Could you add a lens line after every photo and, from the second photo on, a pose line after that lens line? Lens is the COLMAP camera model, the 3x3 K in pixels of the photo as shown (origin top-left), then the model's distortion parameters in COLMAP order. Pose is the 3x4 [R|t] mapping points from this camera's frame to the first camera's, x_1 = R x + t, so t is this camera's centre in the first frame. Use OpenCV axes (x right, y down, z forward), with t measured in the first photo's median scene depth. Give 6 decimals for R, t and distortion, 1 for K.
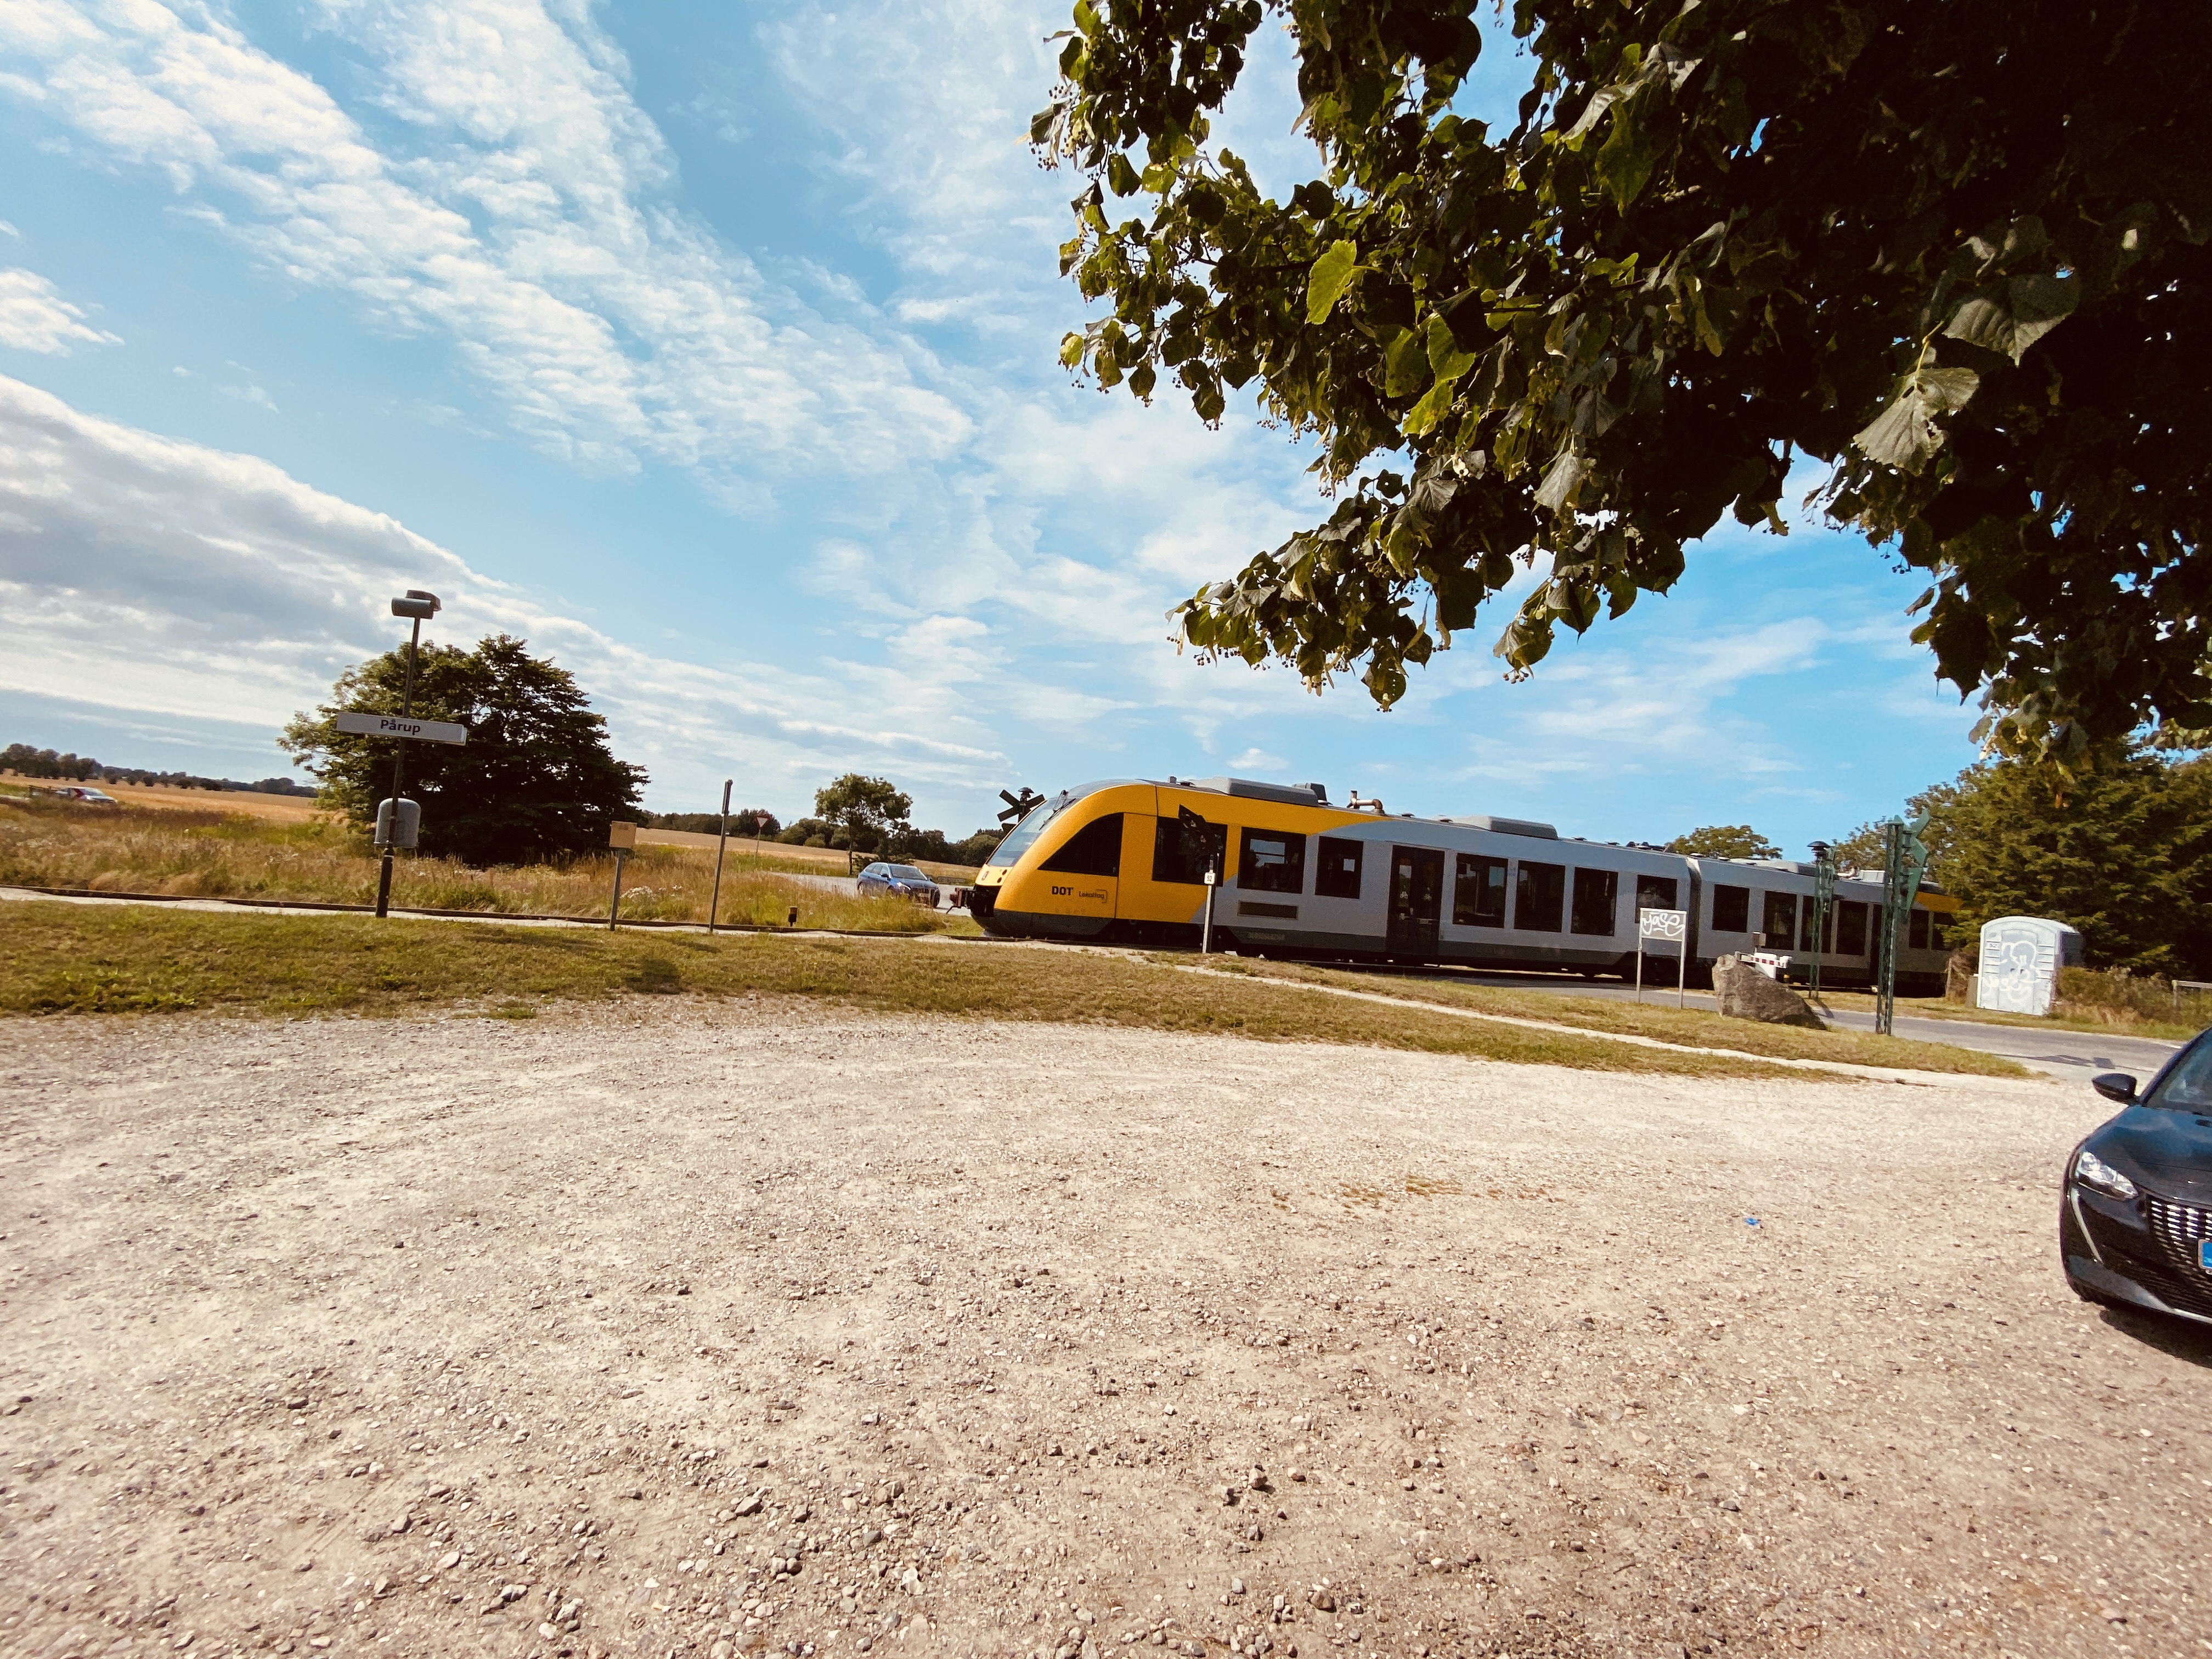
lens RADIAL K [[898.0, 0, 1109.7], [0, 898.0, 832.1], [0, 0, 1]] dist [0.002130, -0.012952]
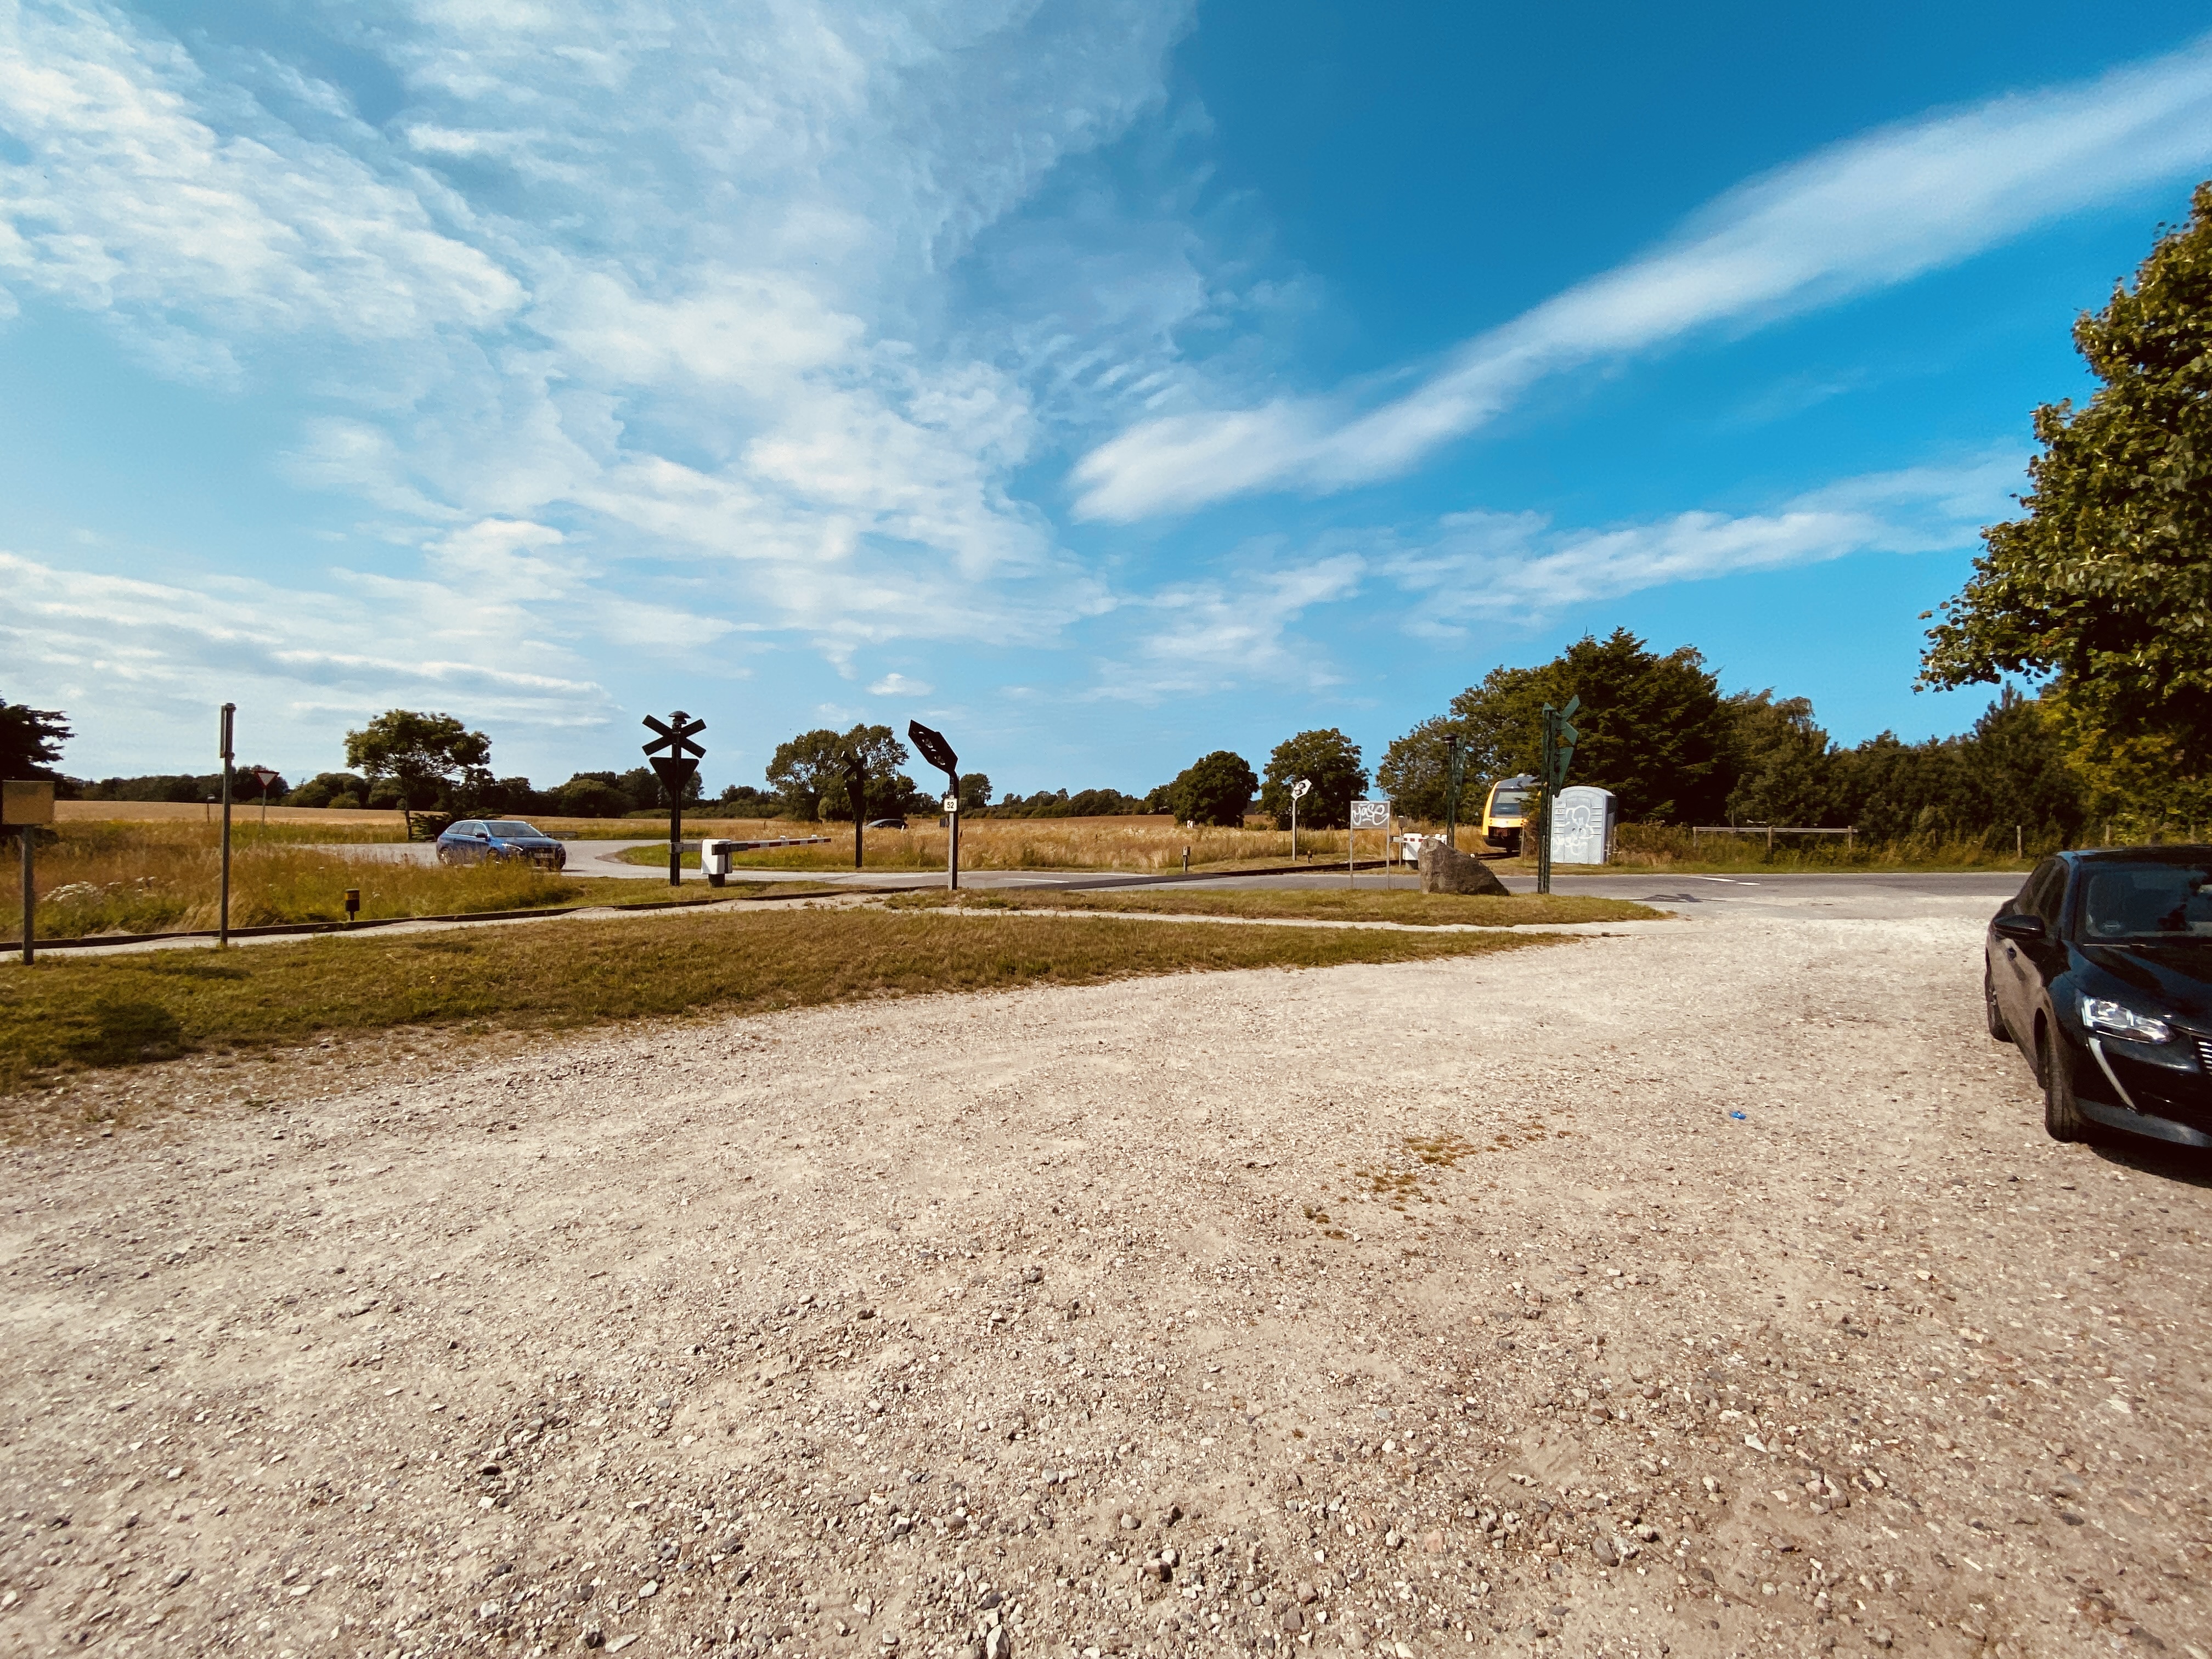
lens RADIAL K [[898.0, 0, 1117.7], [0, 898.0, 809.6], [0, 0, 1]] dist [0.002130, -0.012952]
pose [[0.919765, -0.078570, 0.384525, -0.185990], [0.055430, 0.995941, 0.070916, 0.011842], [-0.388536, -0.043912, 0.920387, 0.347211]]
